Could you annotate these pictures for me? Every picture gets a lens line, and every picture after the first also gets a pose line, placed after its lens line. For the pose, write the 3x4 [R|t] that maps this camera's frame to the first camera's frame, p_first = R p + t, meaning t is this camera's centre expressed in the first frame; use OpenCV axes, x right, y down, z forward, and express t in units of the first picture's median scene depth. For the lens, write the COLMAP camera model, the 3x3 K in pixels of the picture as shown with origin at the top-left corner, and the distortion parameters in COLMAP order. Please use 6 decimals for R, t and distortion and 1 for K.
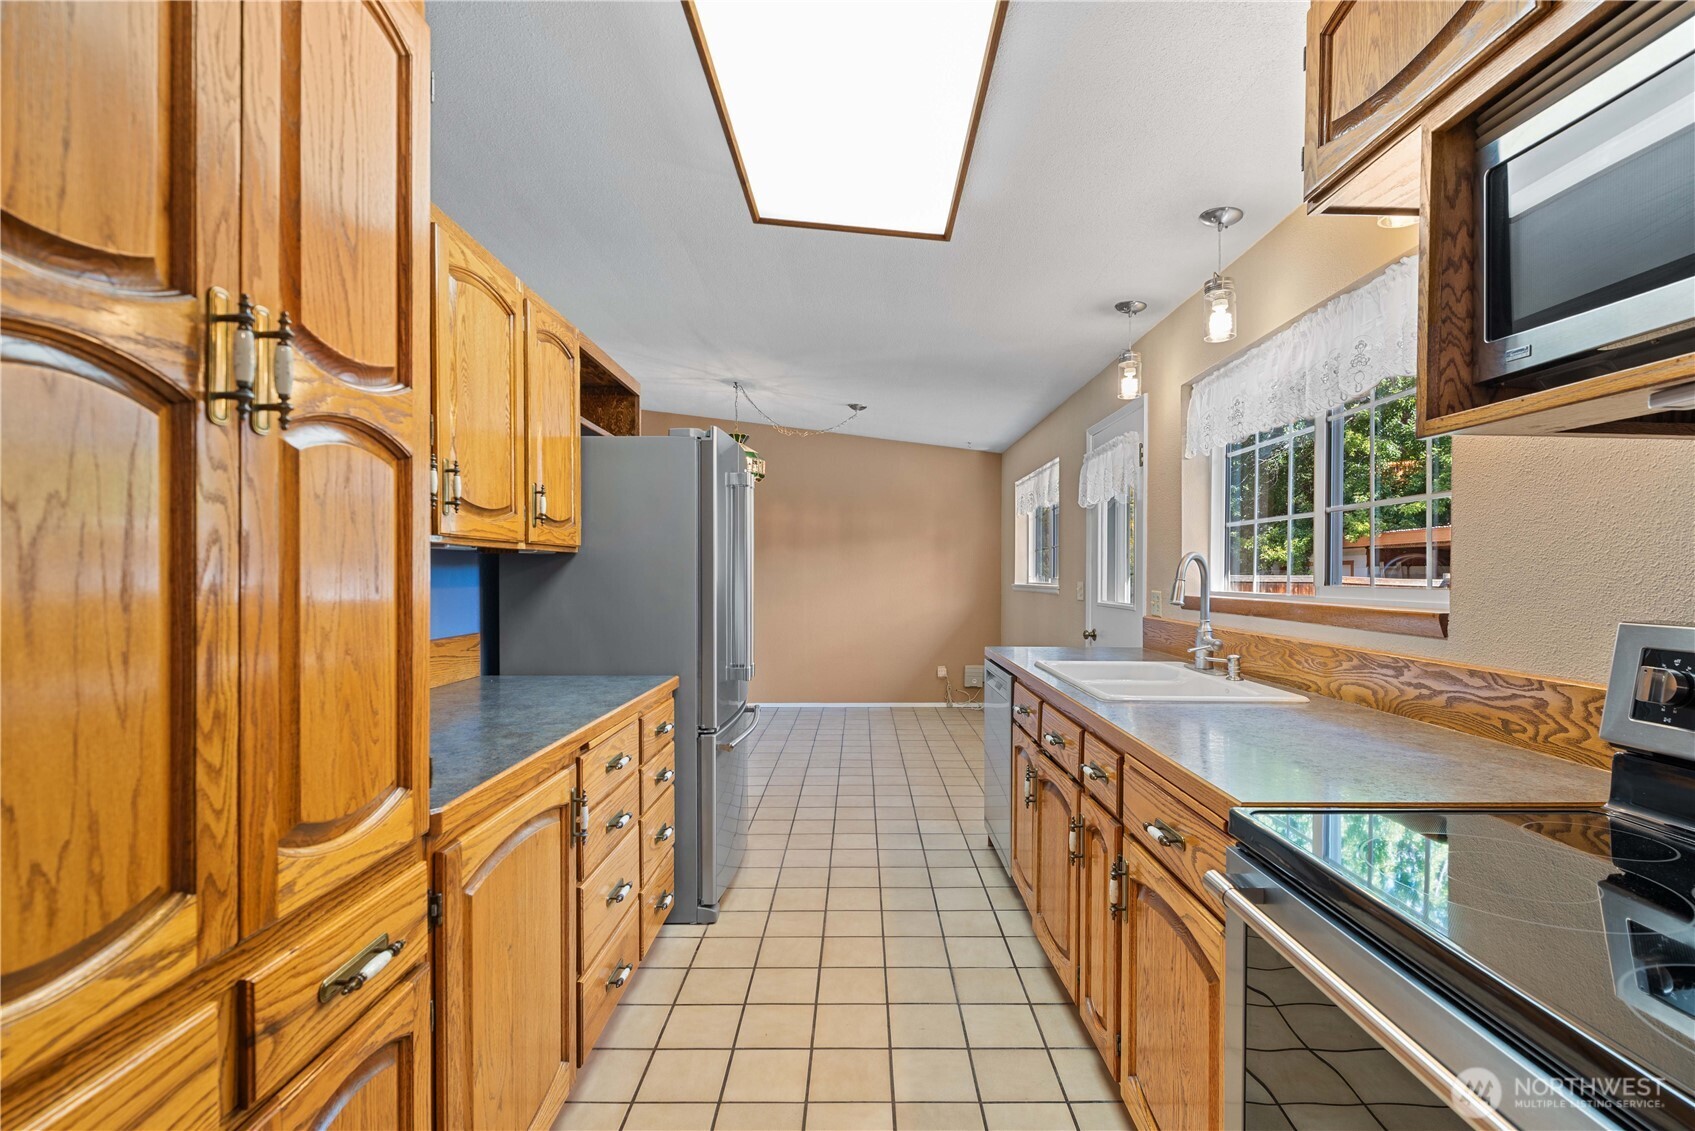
lens RADIAL K [[796.5, 0, 870.7], [0, 796.5, 577.4], [0, 0, 1]] dist [0.000904, -0.005202]
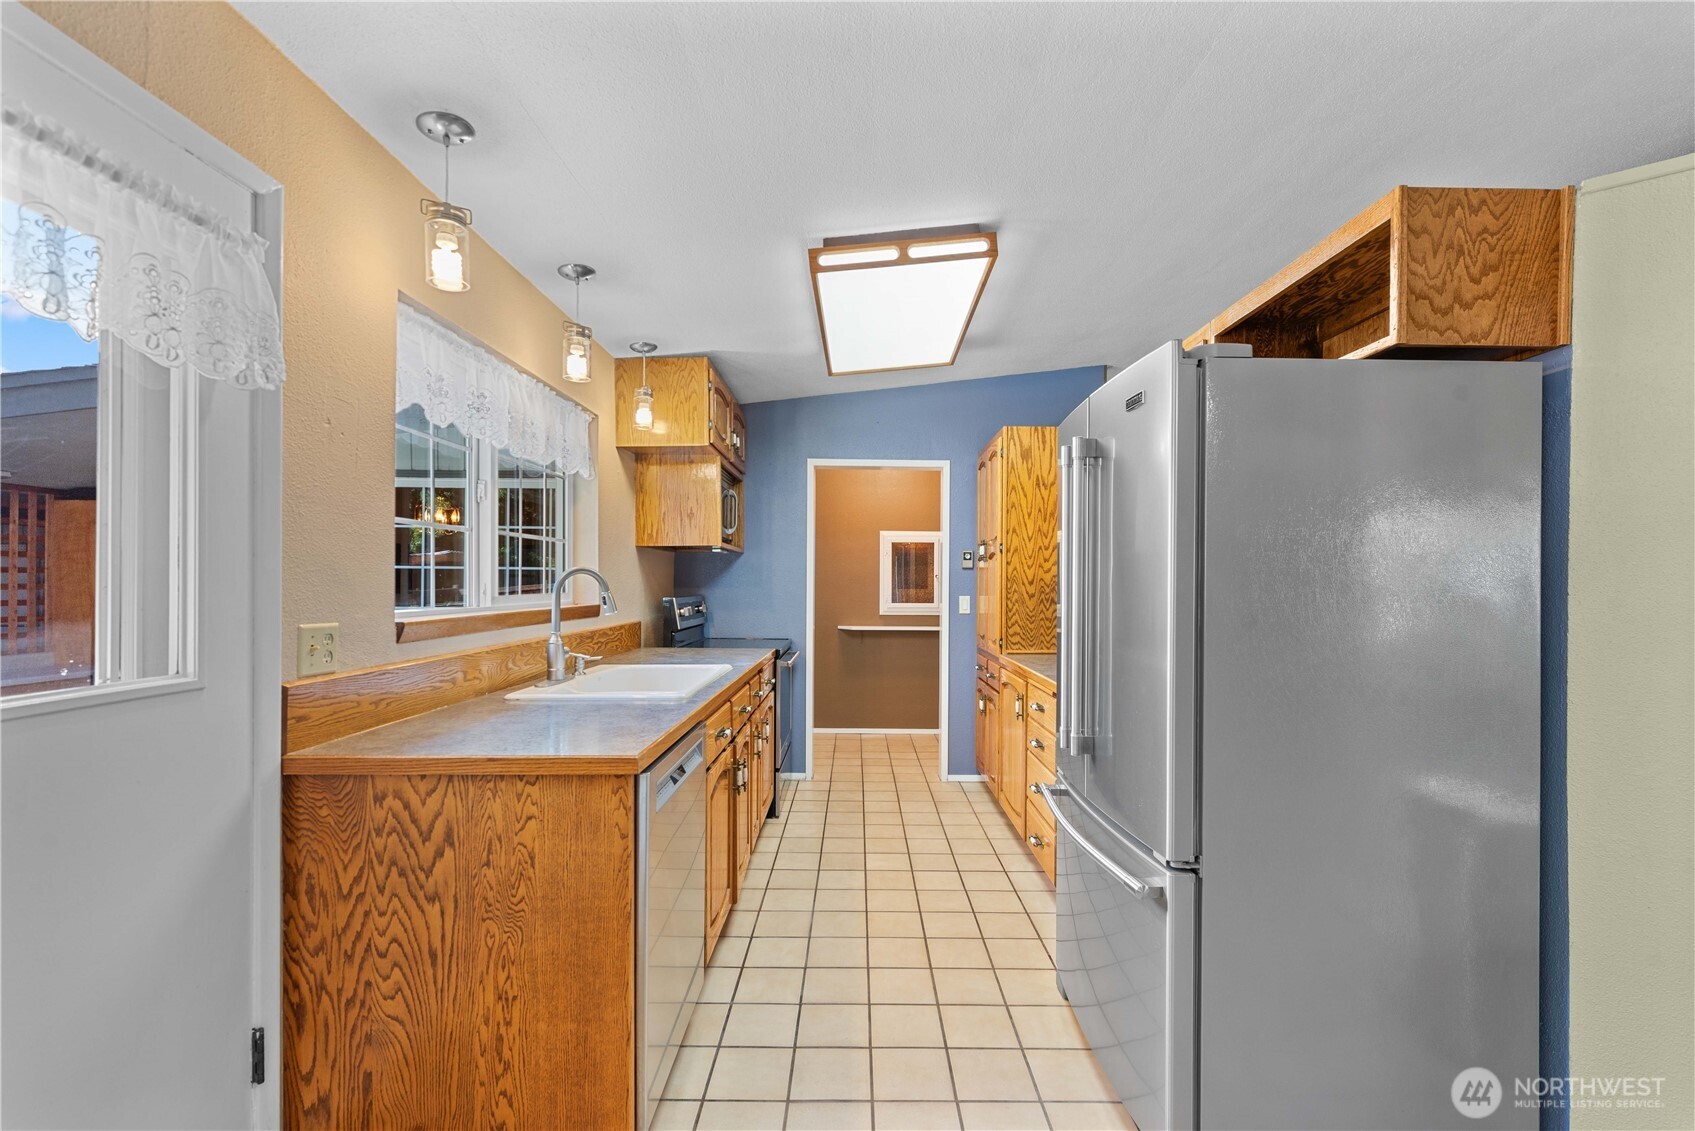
lens RADIAL K [[737.0, 0, 859.1], [0, 737.0, 574.1], [0, 0, 1]] dist [0.013224, -0.006386]
pose [[-0.999952, -0.007613, 0.006149, 0.038461], [-0.007636, 0.999964, -0.003737, -0.030230], [-0.006120, -0.003784, -0.999974, 2.861422]]
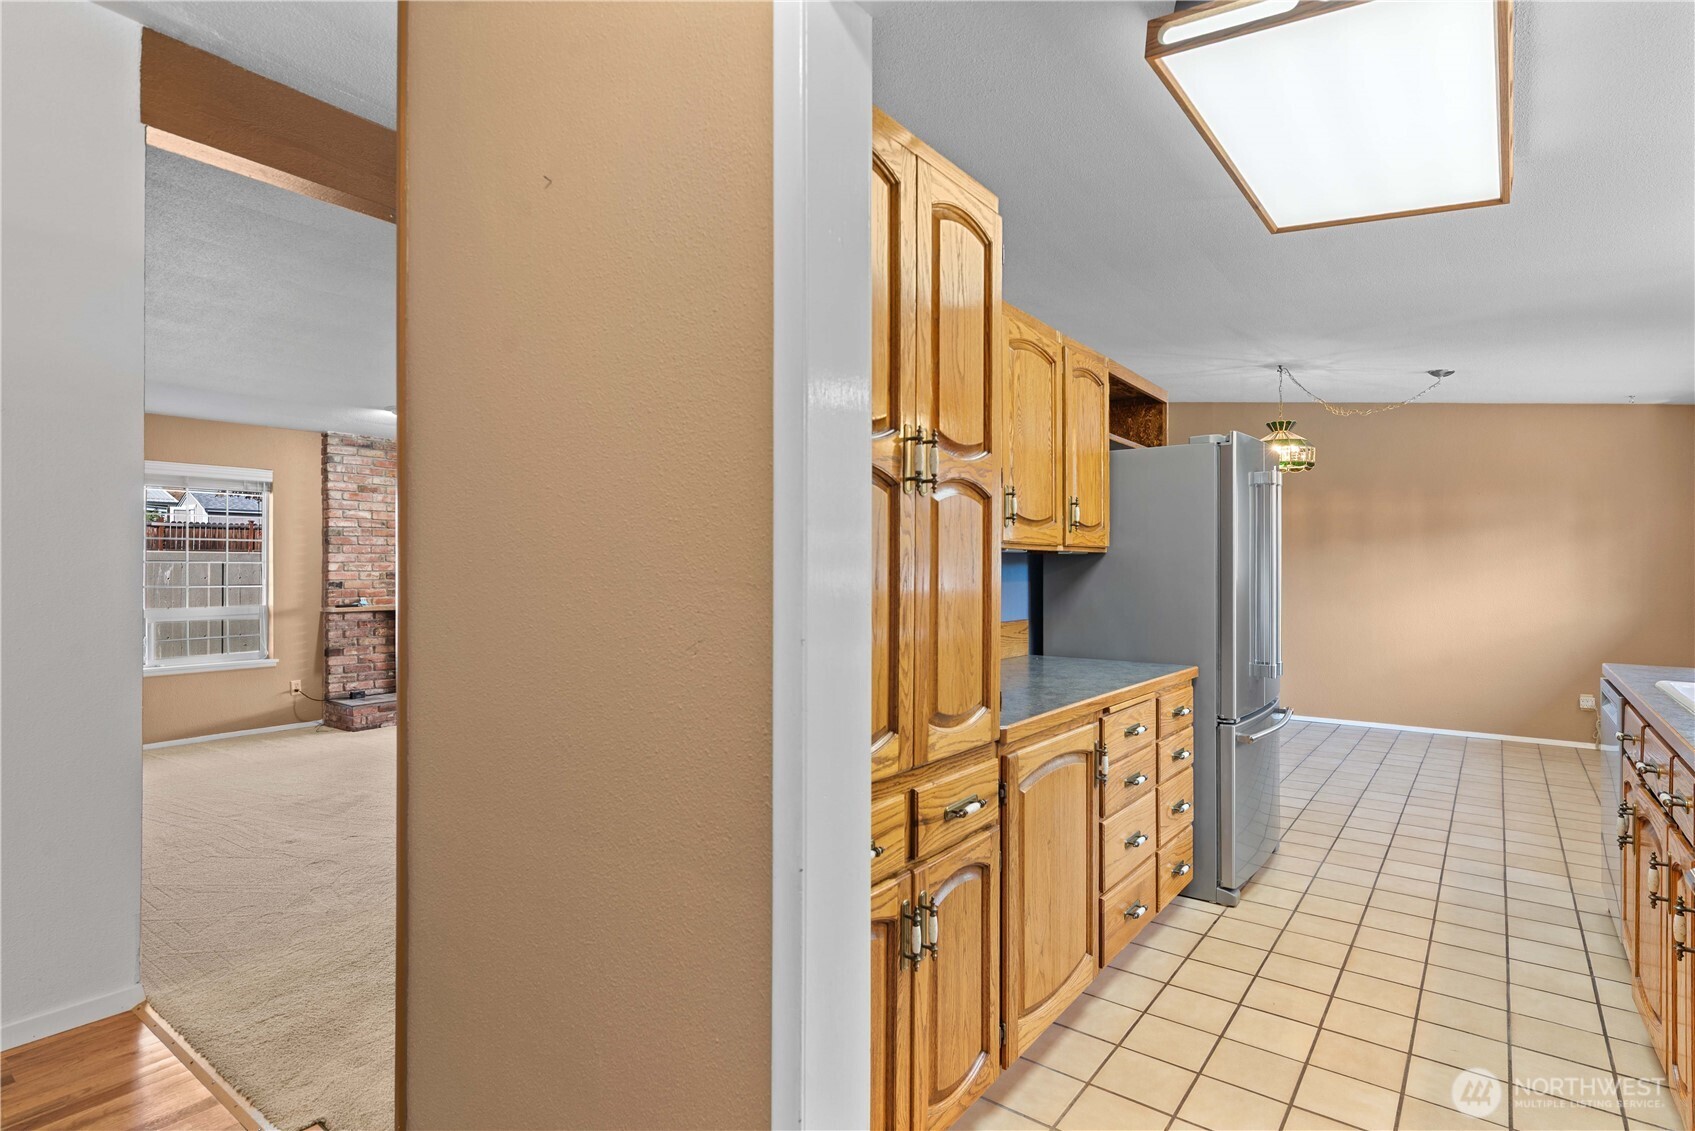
lens RADIAL K [[865.3, 0, 847.5], [0, 865.3, 565.5], [0, 0, 1]] dist [0.000824, 0.000089]
pose [[0.790589, -0.000498, -0.612347, 0.152023], [-0.005694, 0.999950, -0.008165, -0.000169], [0.612321, 0.009942, 0.790547, -0.324473]]
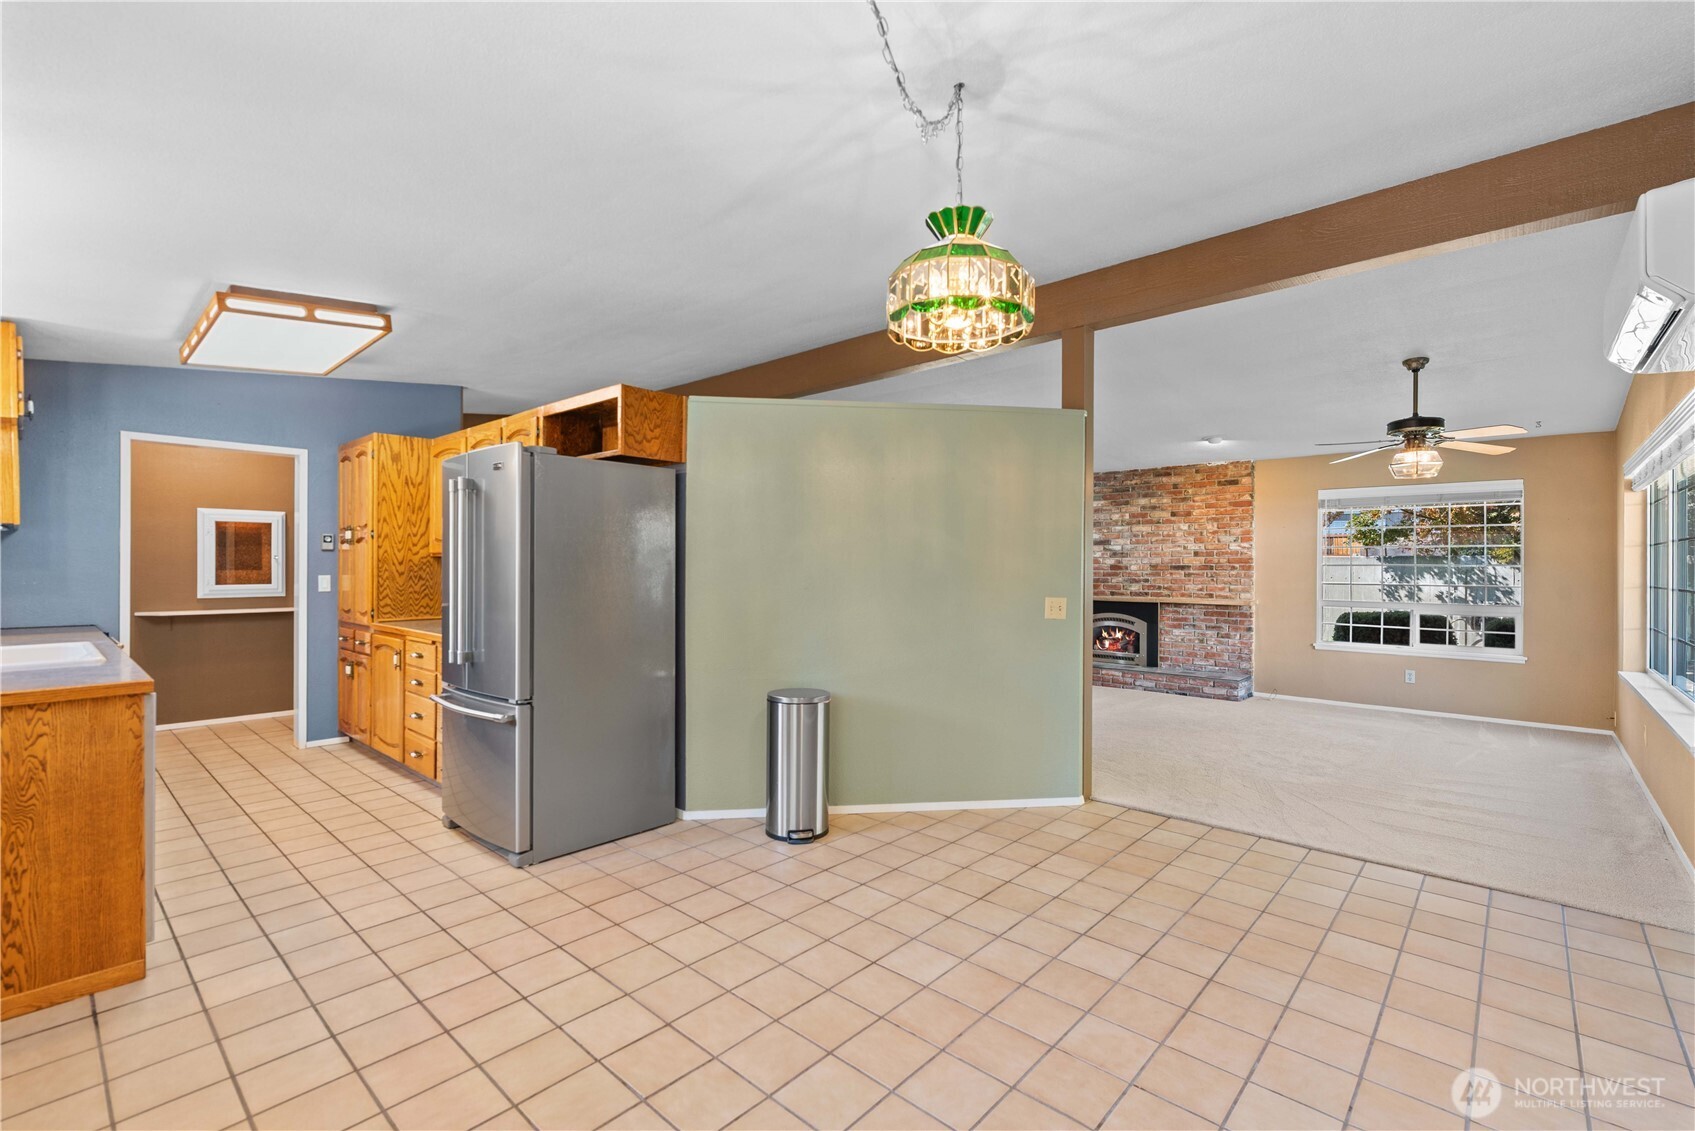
lens RADIAL K [[737.0, 0, 859.1], [0, 737.0, 574.1], [0, 0, 1]] dist [0.013224, -0.006386]
pose [[-0.676079, 0.005646, -0.736808, 0.398867], [-0.008440, 0.999846, 0.015406, -0.032024], [0.736781, 0.016634, -0.675927, 3.716785]]
